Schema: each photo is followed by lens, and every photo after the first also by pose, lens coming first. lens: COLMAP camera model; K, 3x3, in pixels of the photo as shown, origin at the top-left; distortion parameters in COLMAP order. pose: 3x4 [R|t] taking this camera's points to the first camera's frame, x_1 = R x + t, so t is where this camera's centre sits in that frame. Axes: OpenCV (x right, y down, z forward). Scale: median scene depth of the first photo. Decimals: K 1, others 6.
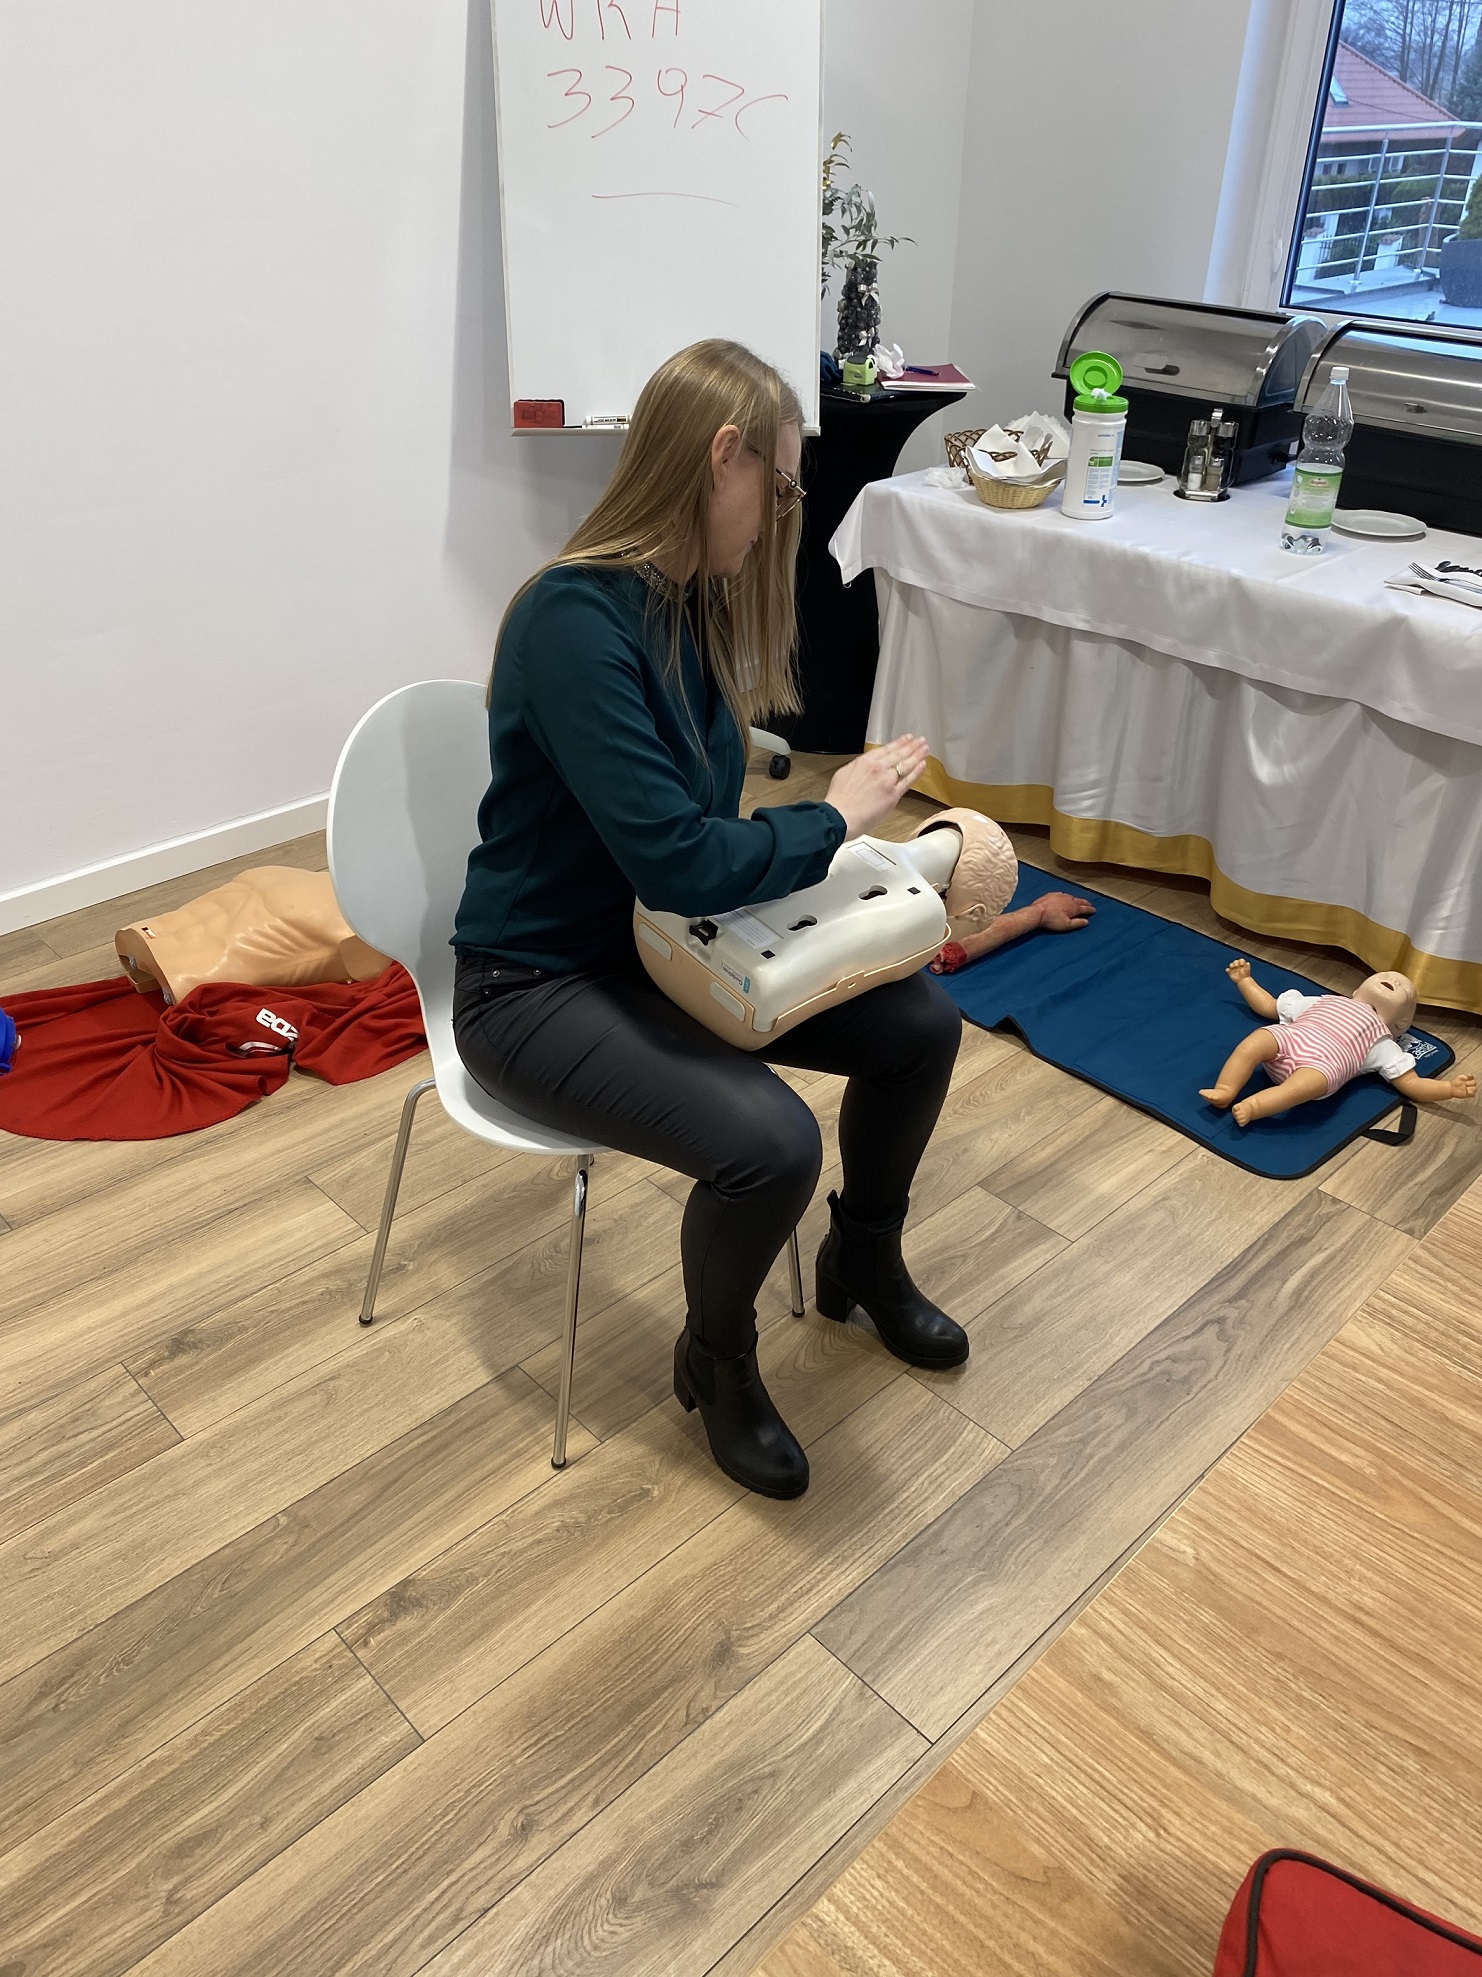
lens RADIAL K [[1504.6, 0, 740.0], [0, 1504.6, 992.2], [0, 0, 1]] dist [0.028478, -0.030451]
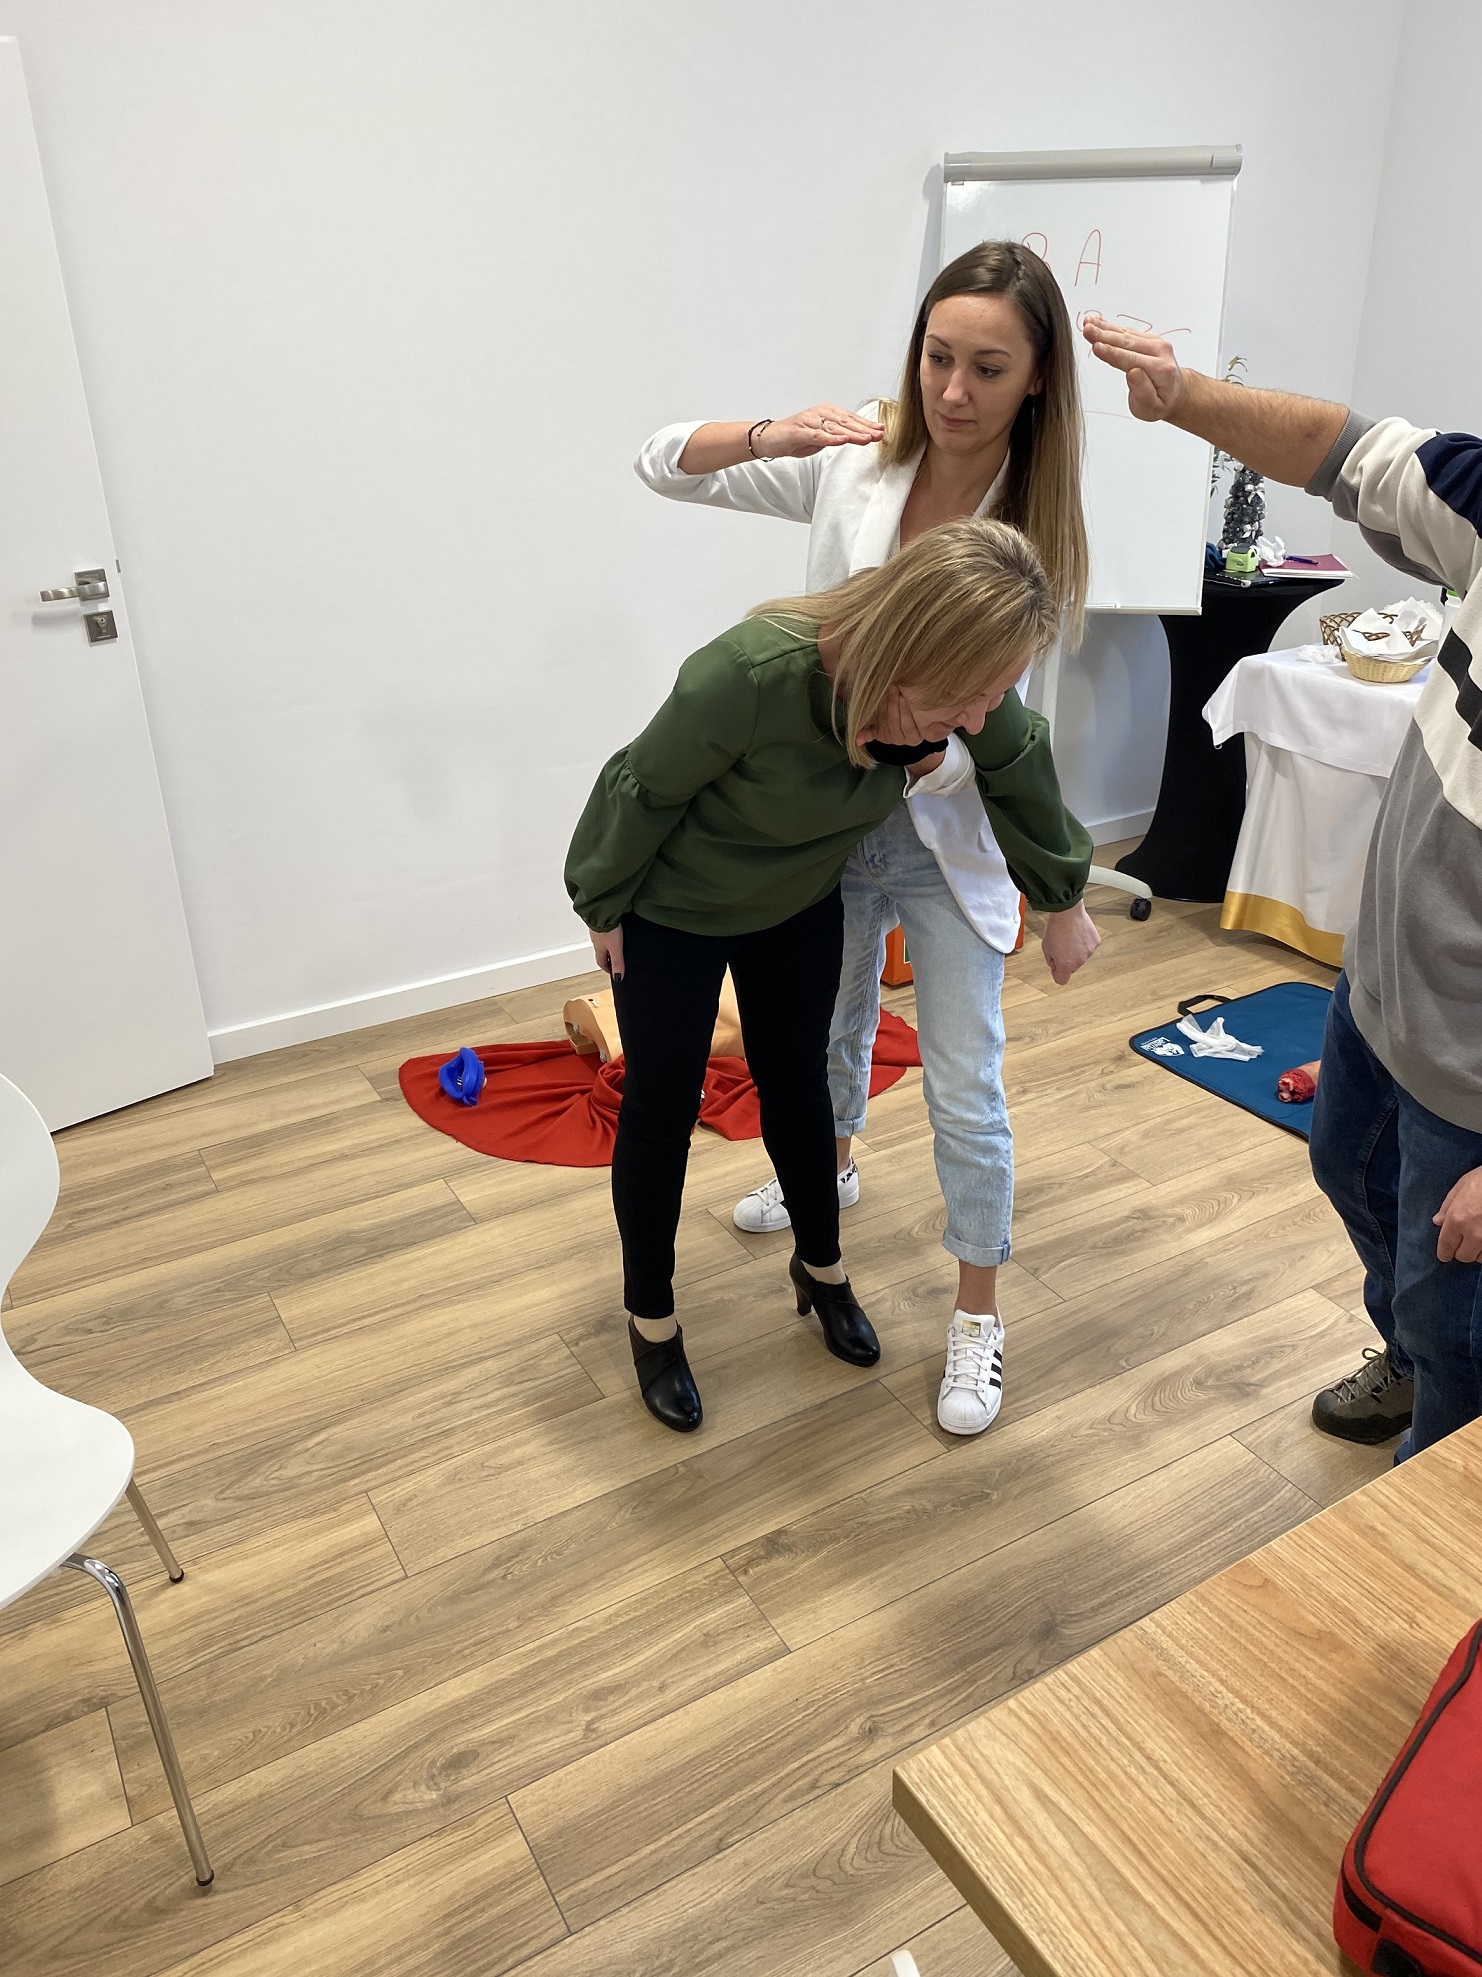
lens RADIAL K [[1504.6, 0, 734.0], [0, 1504.6, 975.8], [0, 0, 1]] dist [0.028478, -0.030451]
pose [[0.971196, 0.071695, -0.227241, -0.013319], [-0.098453, 0.989189, -0.108687, 0.070850], [0.216992, 0.127929, 0.967754, -0.169371]]
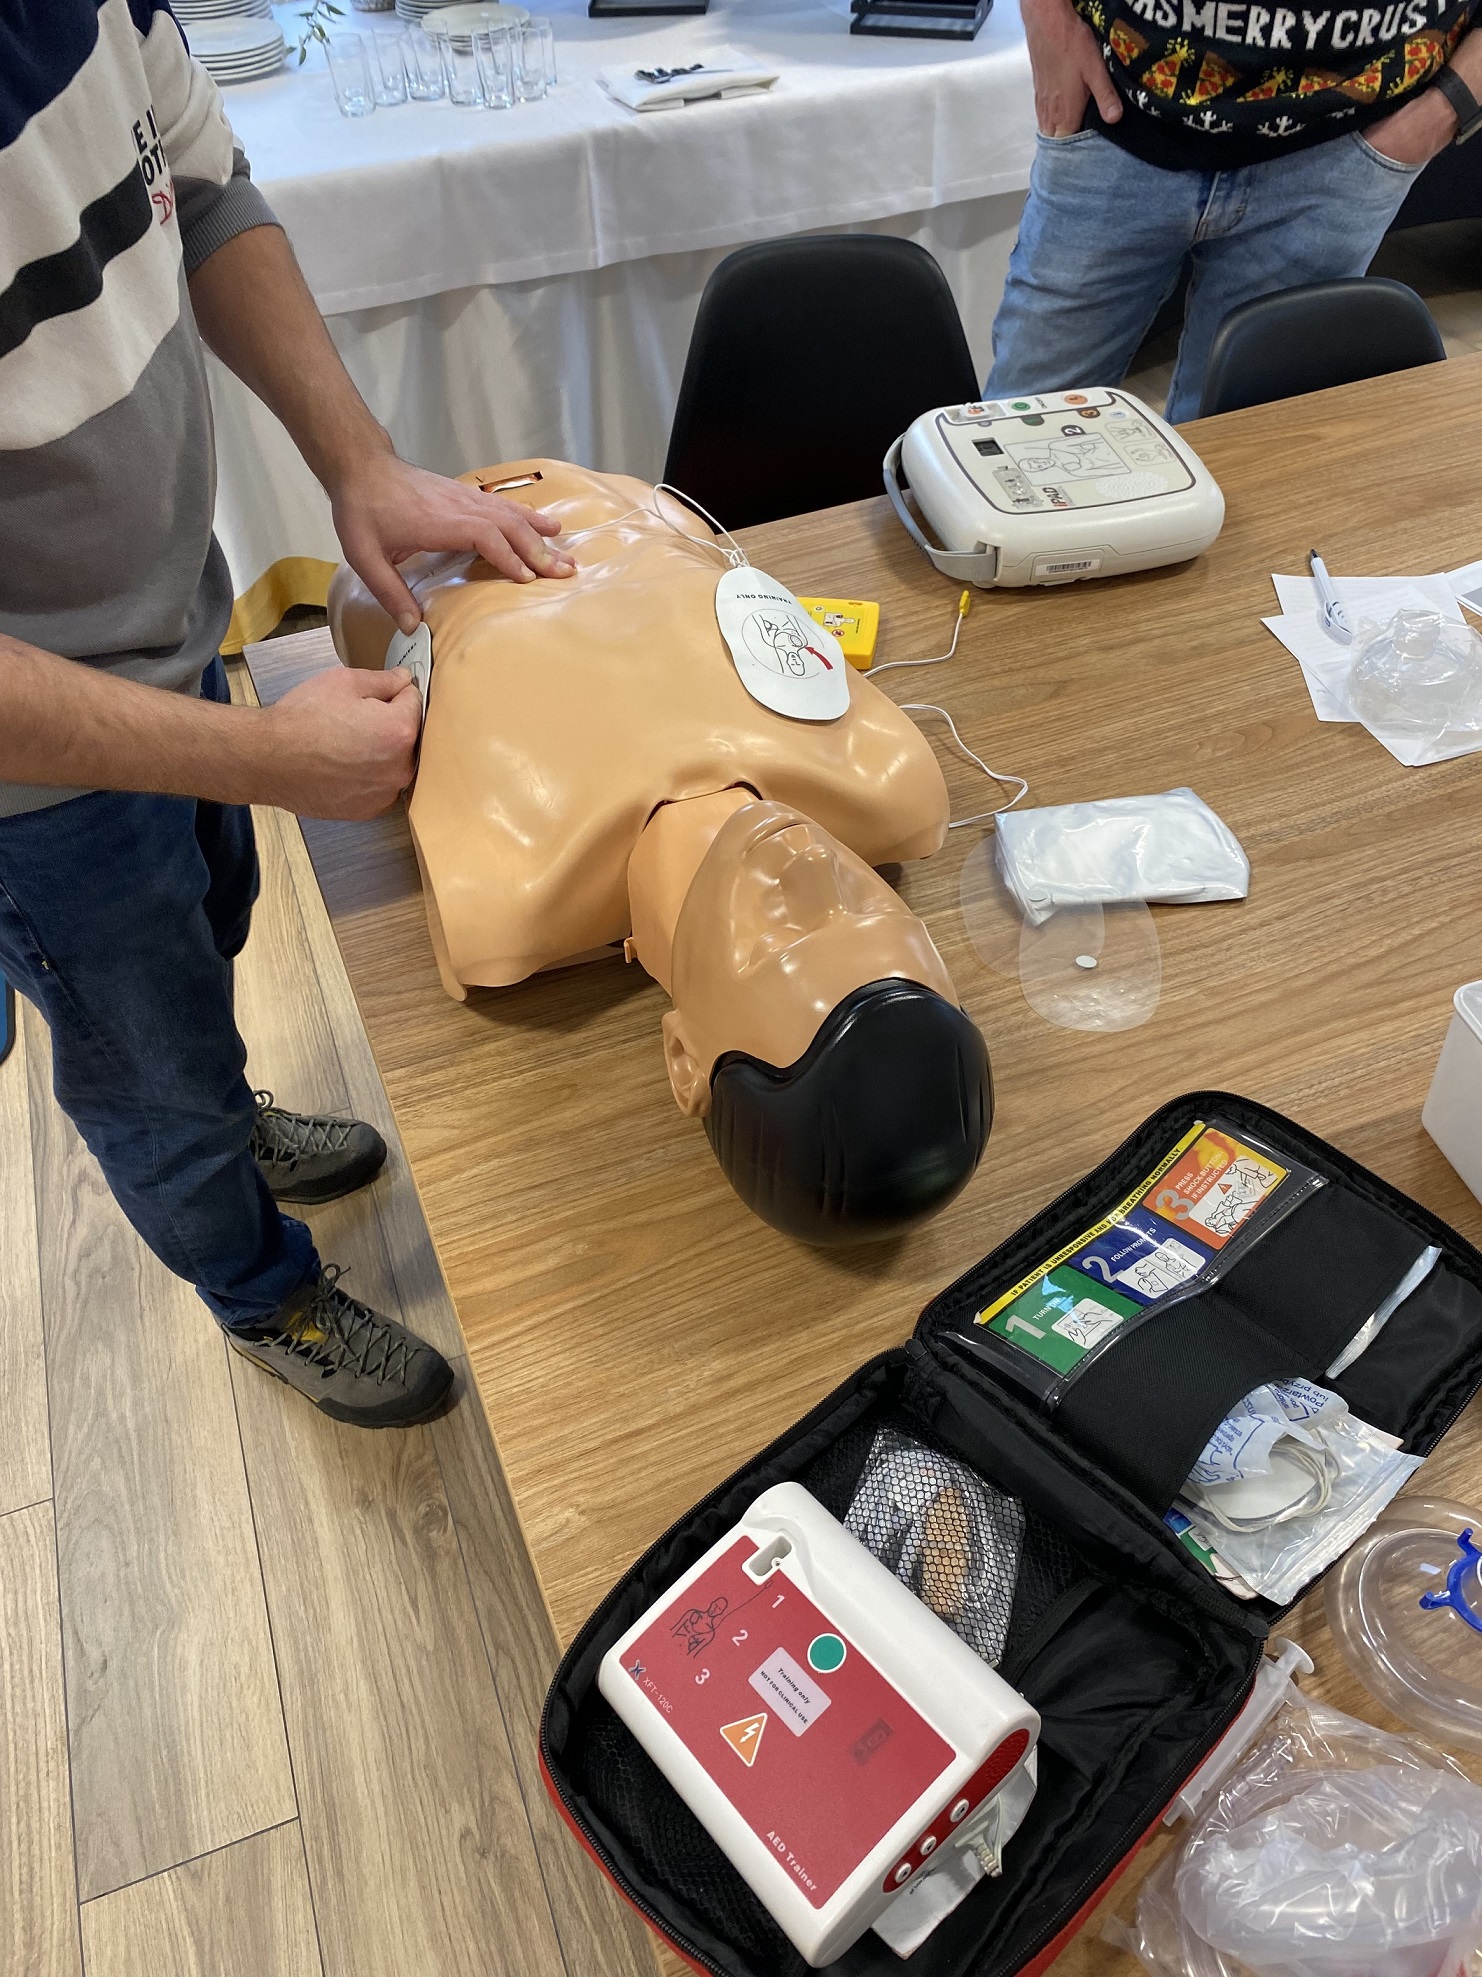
lens RADIAL K [[1504.6, 0, 721.9], [0, 1504.6, 988.1], [0, 0, 1]] dist [0.028478, -0.030451]
pose [[0.397003, -0.683669, 0.612361, 0.017394], [0.521500, 0.717056, 0.462458, -0.057613], [-0.755265, 0.135749, 0.641207, 0.175356]]
